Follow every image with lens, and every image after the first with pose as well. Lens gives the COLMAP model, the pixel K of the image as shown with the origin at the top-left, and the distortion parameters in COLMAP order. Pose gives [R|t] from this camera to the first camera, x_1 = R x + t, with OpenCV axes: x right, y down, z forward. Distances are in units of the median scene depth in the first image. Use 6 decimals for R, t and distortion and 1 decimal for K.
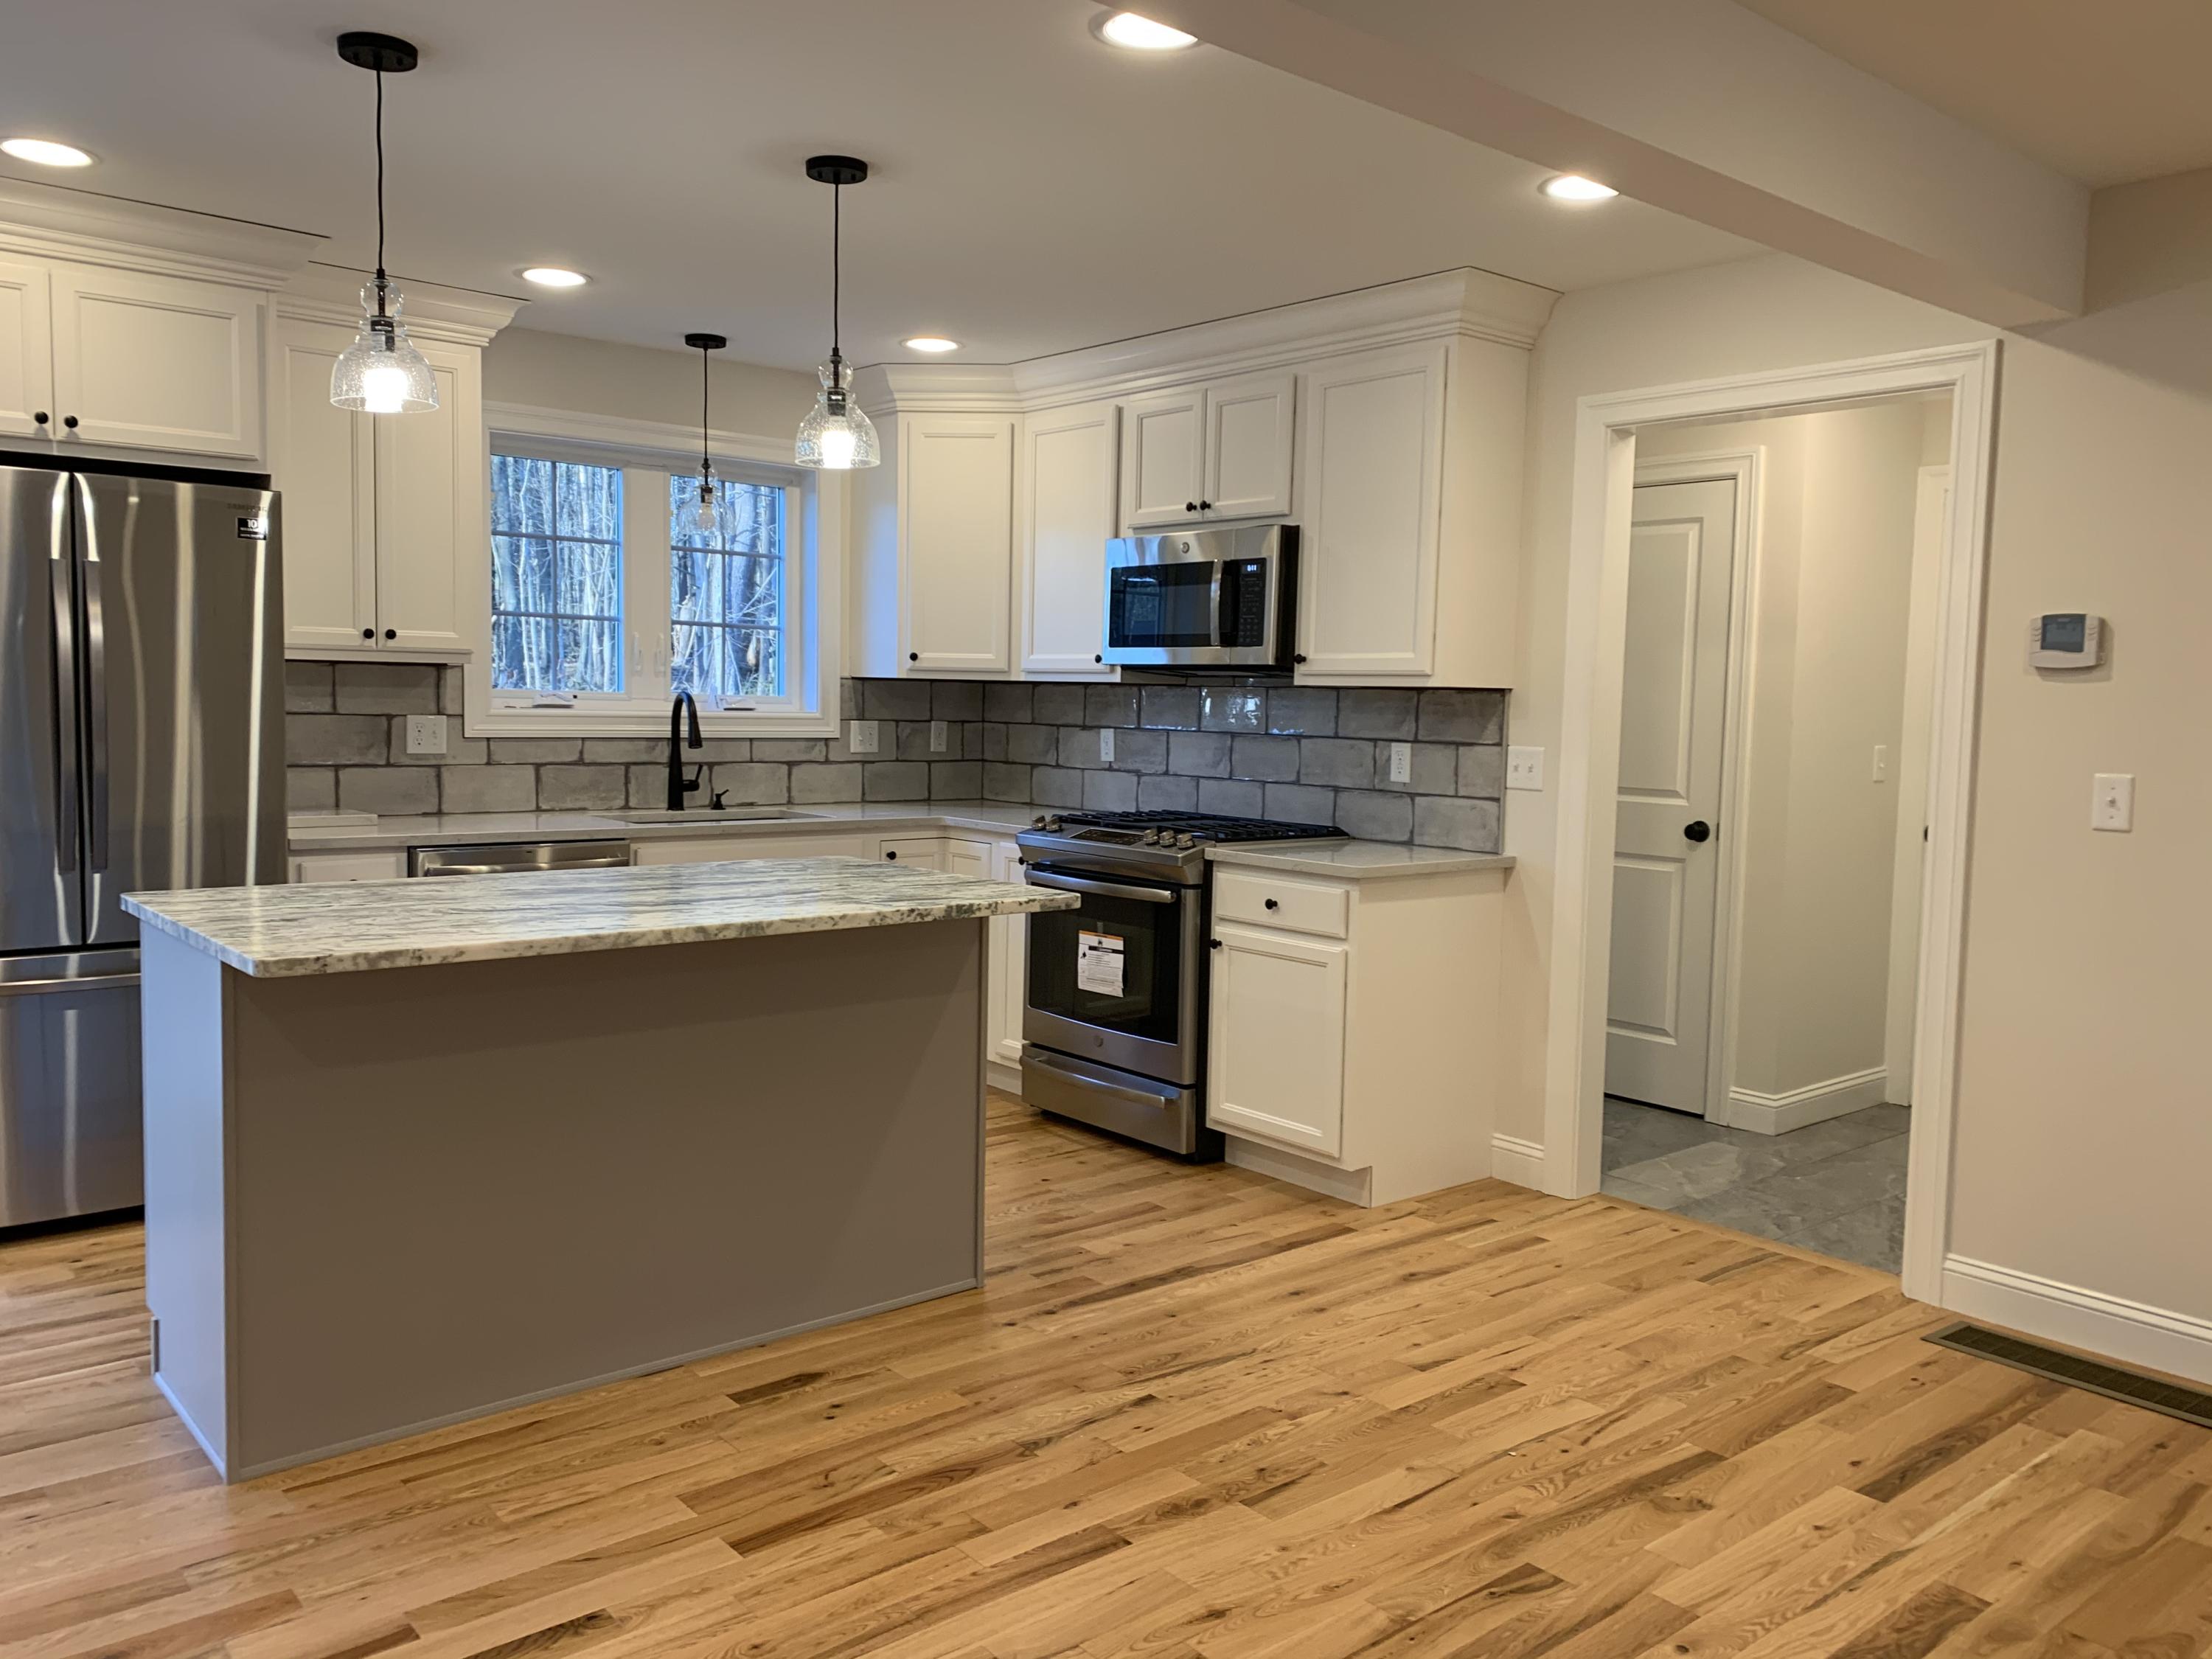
lens RADIAL K [[1690.1, 0, 1100.2], [0, 1690.1, 813.0], [0, 0, 1]] dist [0.036245, -0.006806]
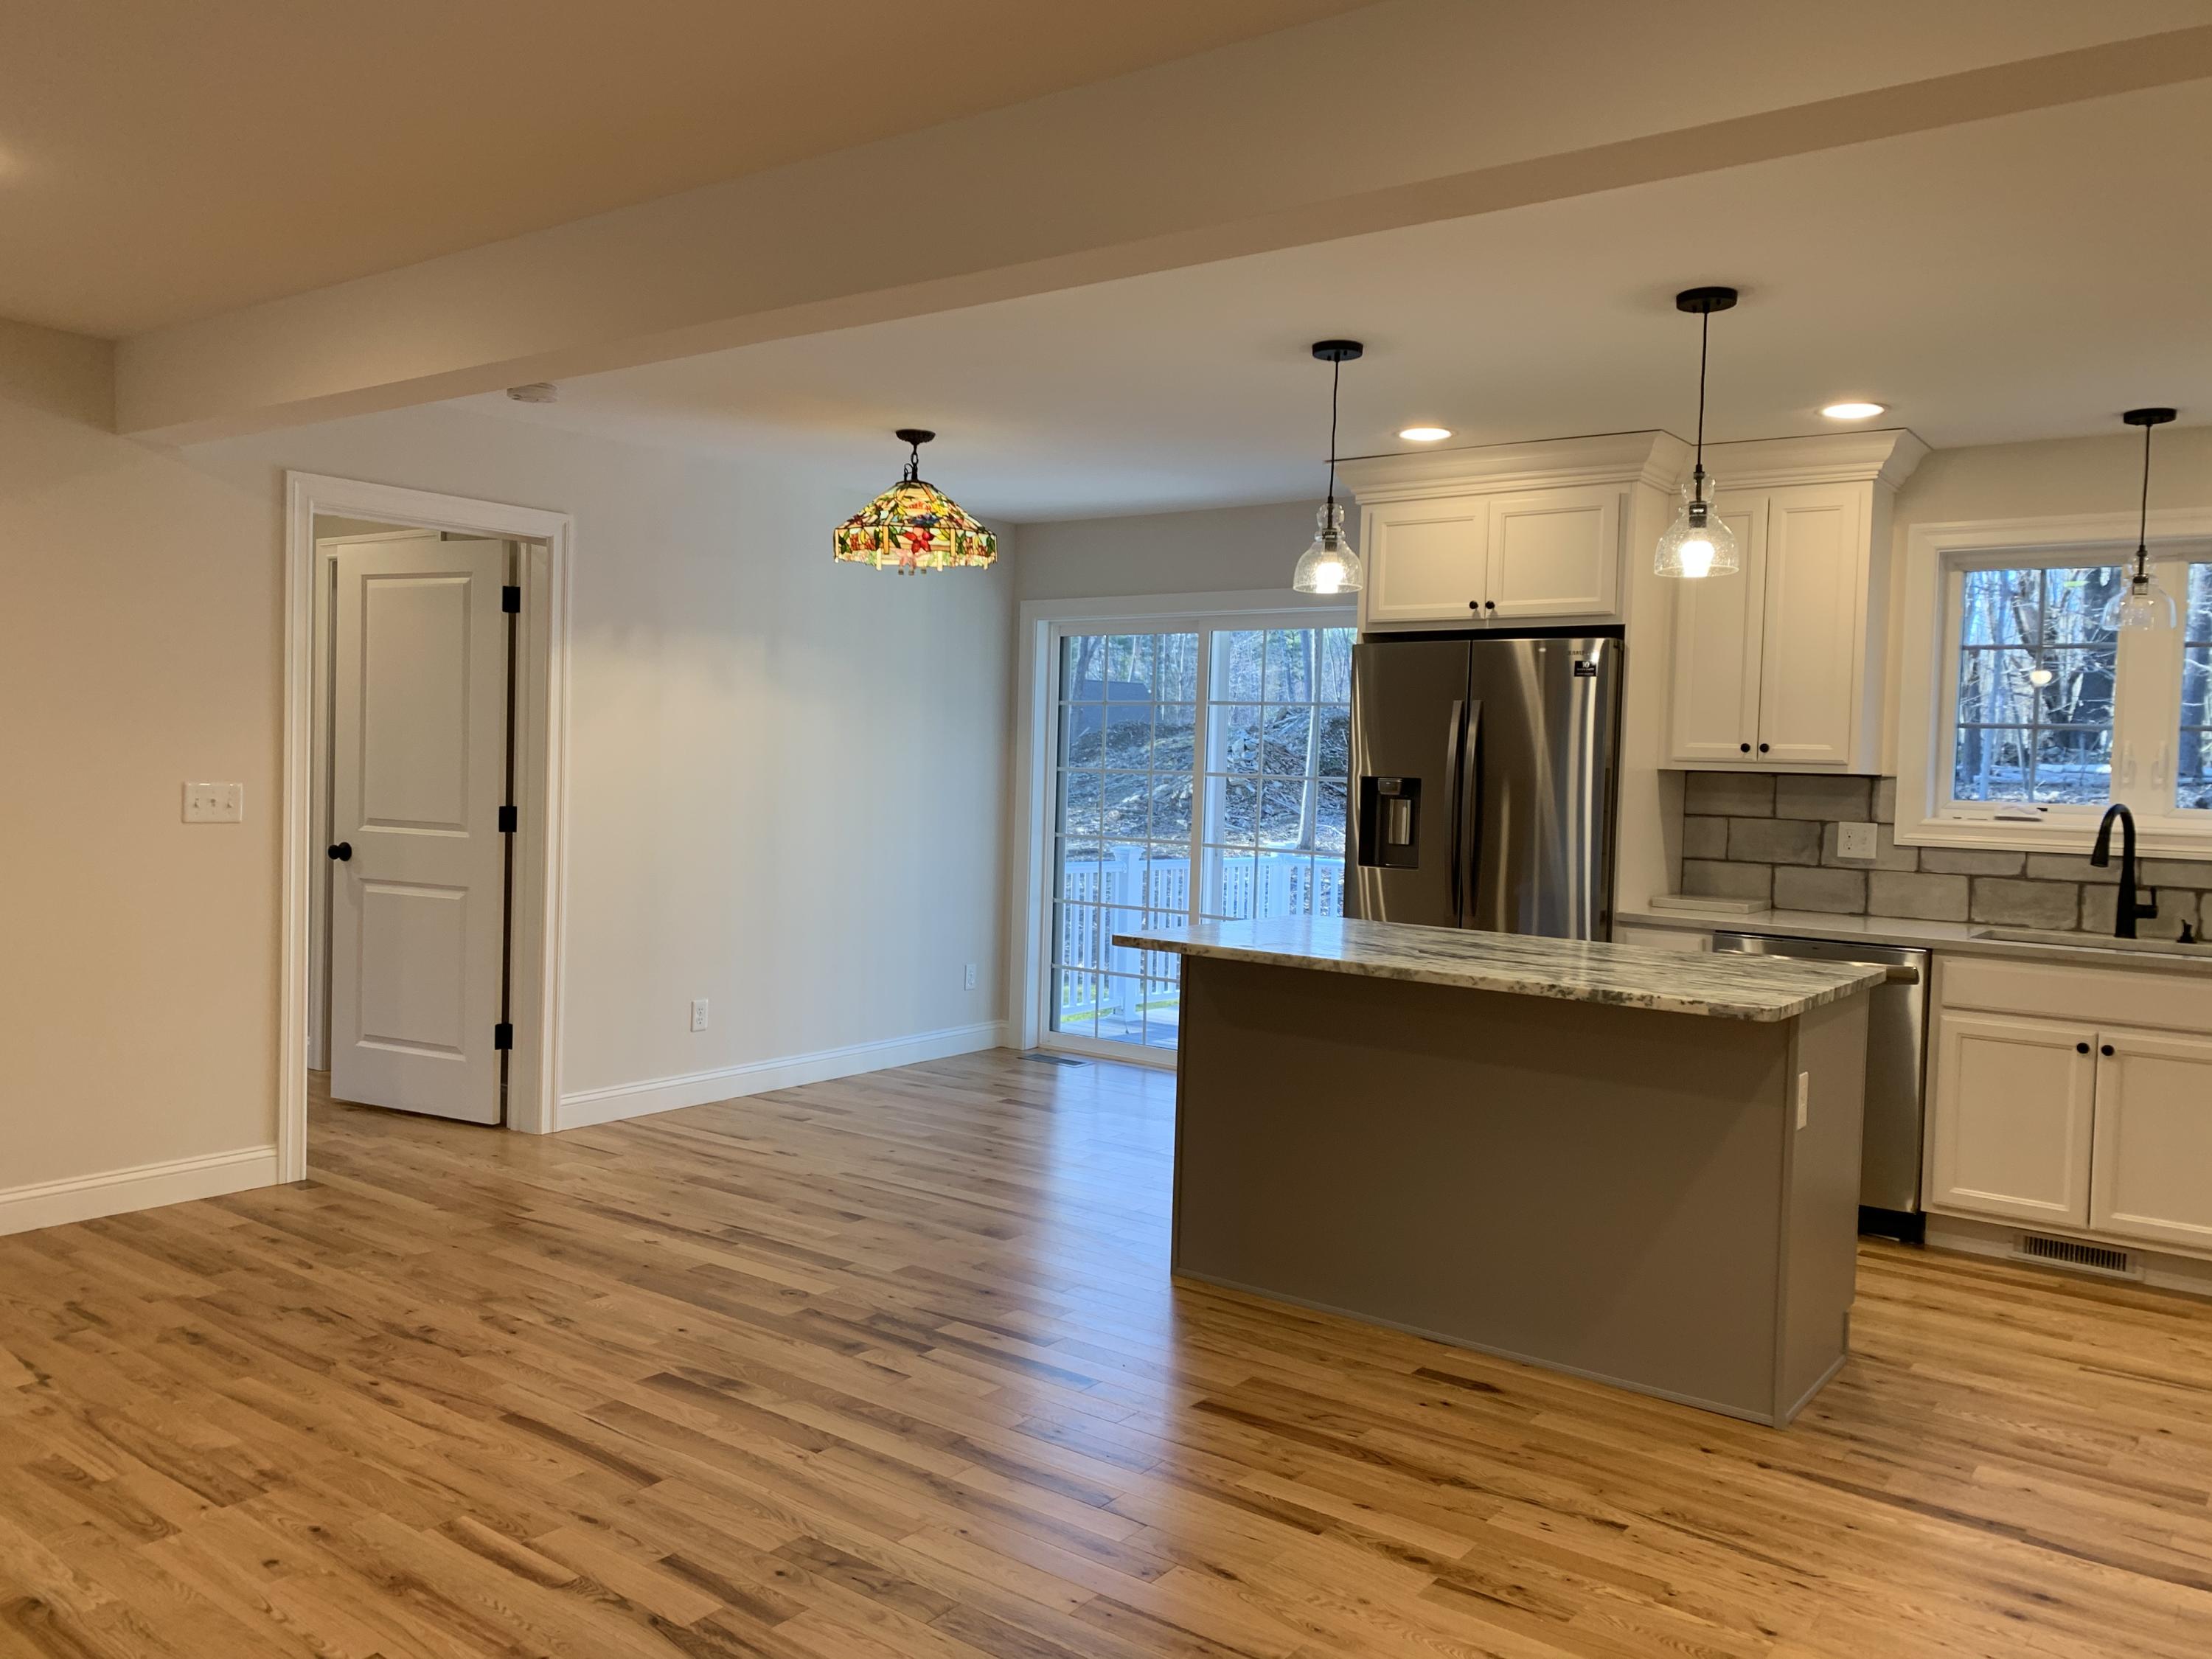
lens RADIAL K [[1690.1, 0, 1100.2], [0, 1690.1, 813.0], [0, 0, 1]] dist [0.036245, -0.006806]
pose [[0.226988, 0.015652, -0.973772, 0.675250], [-0.094461, 0.995510, -0.006018, -0.014238], [0.969306, 0.093349, 0.227447, 0.355597]]
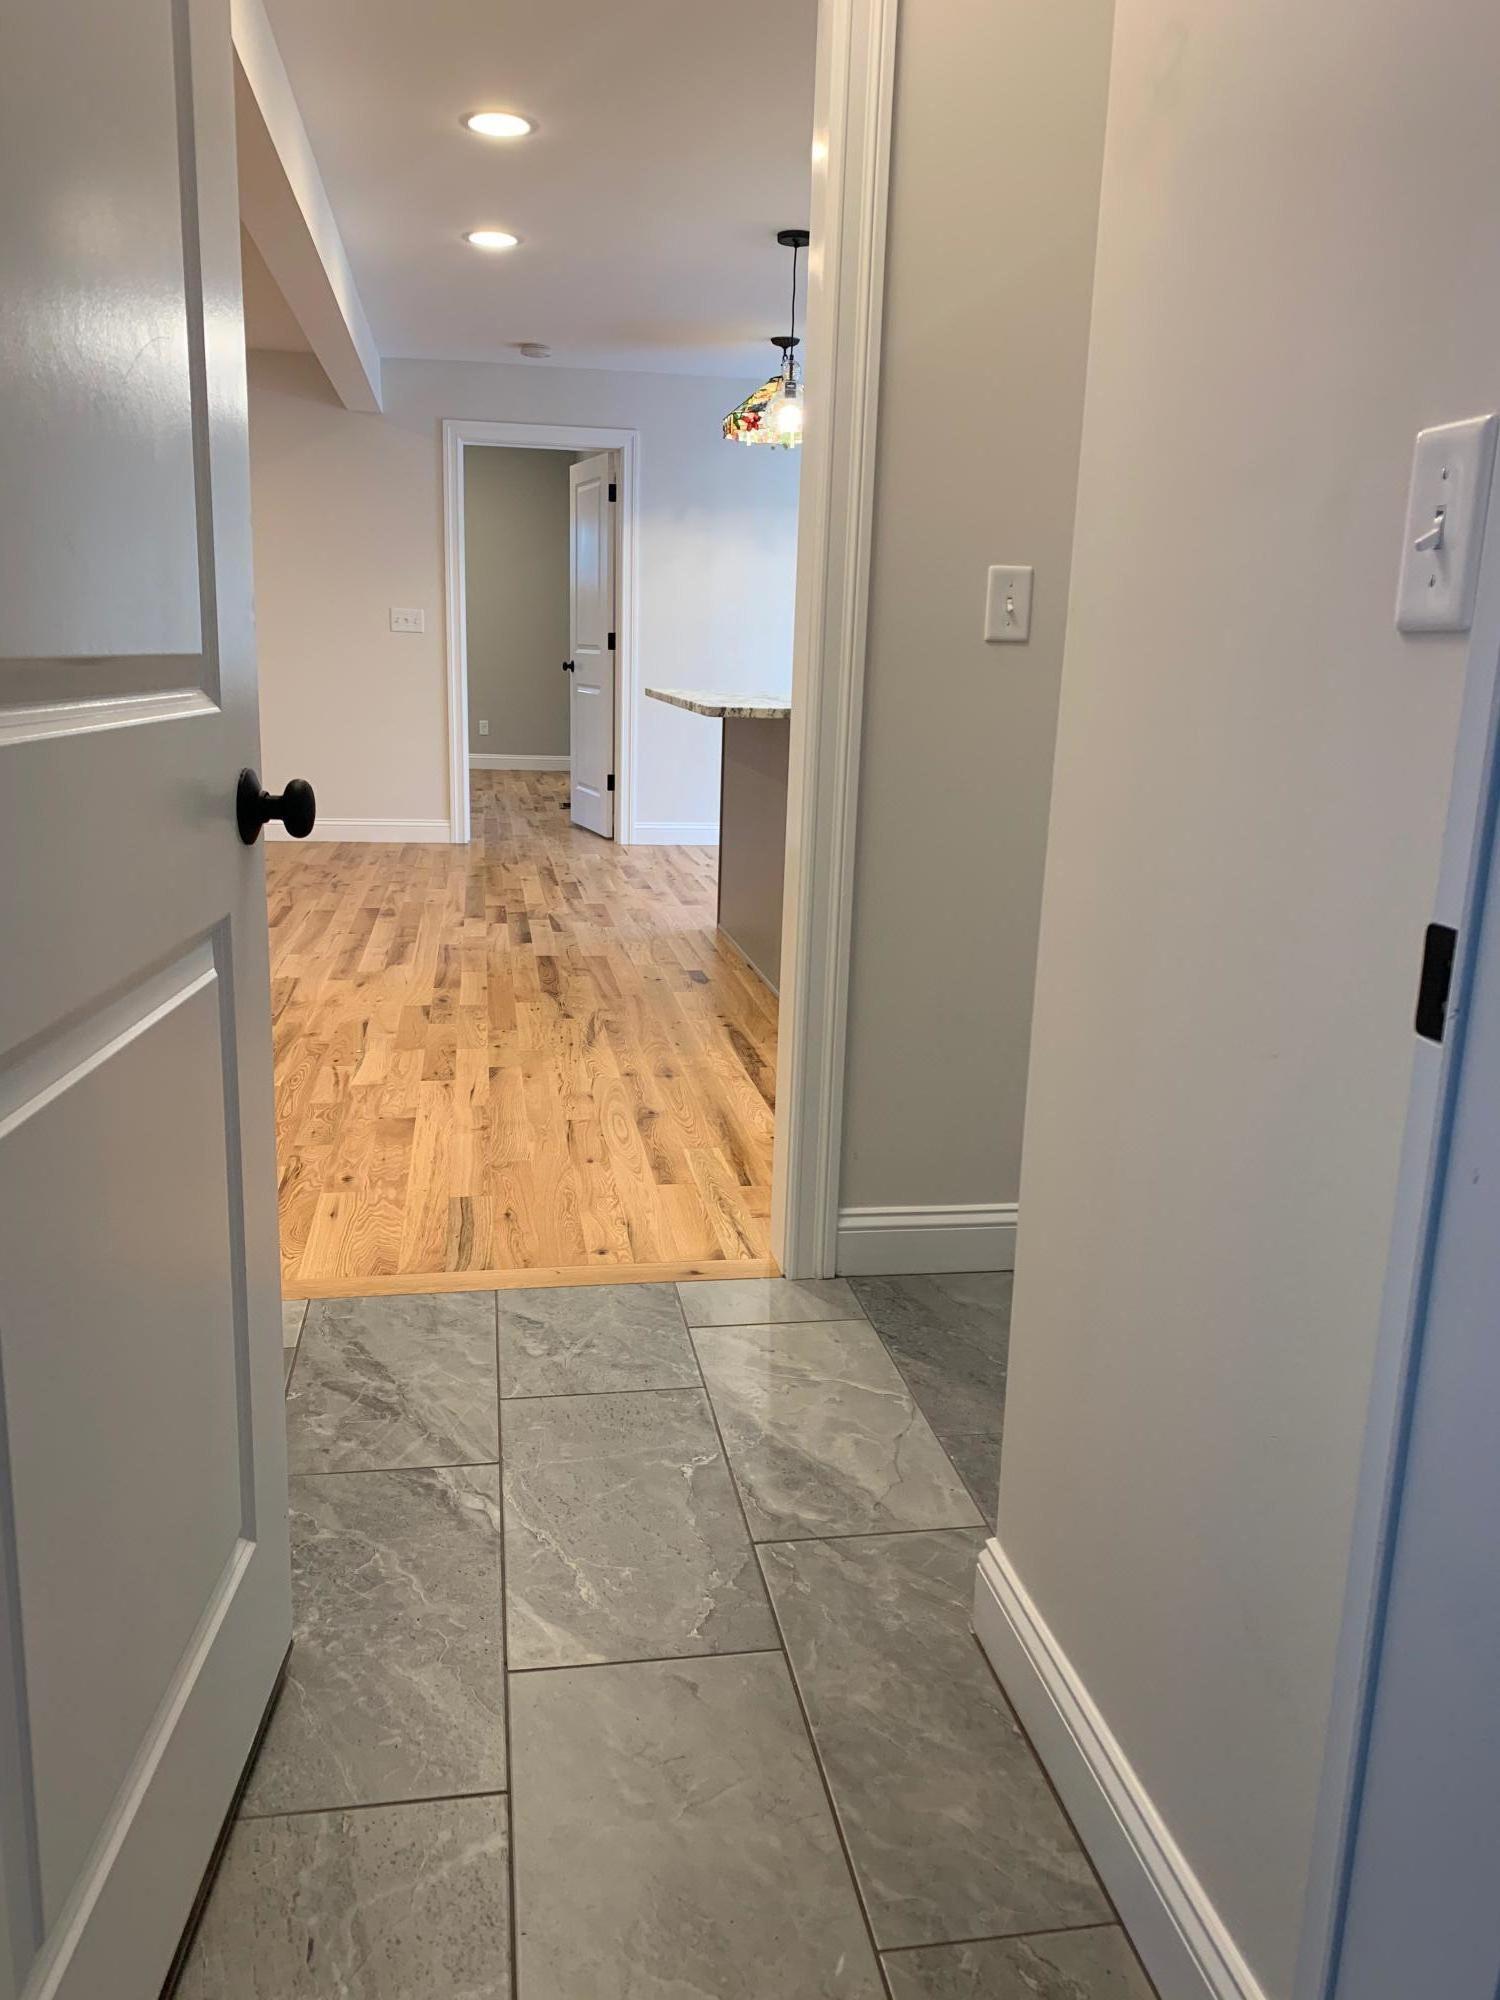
lens RADIAL K [[1528.1, 0, 744.3], [0, 1528.1, 1006.4], [0, 0, 1]] dist [0.036245, -0.006806]
pose [[-0.514942, 0.153800, -0.843315, 0.844949], [-0.104738, 0.965114, 0.239969, -0.009056], [0.850802, 0.211897, -0.480869, 1.368593]]
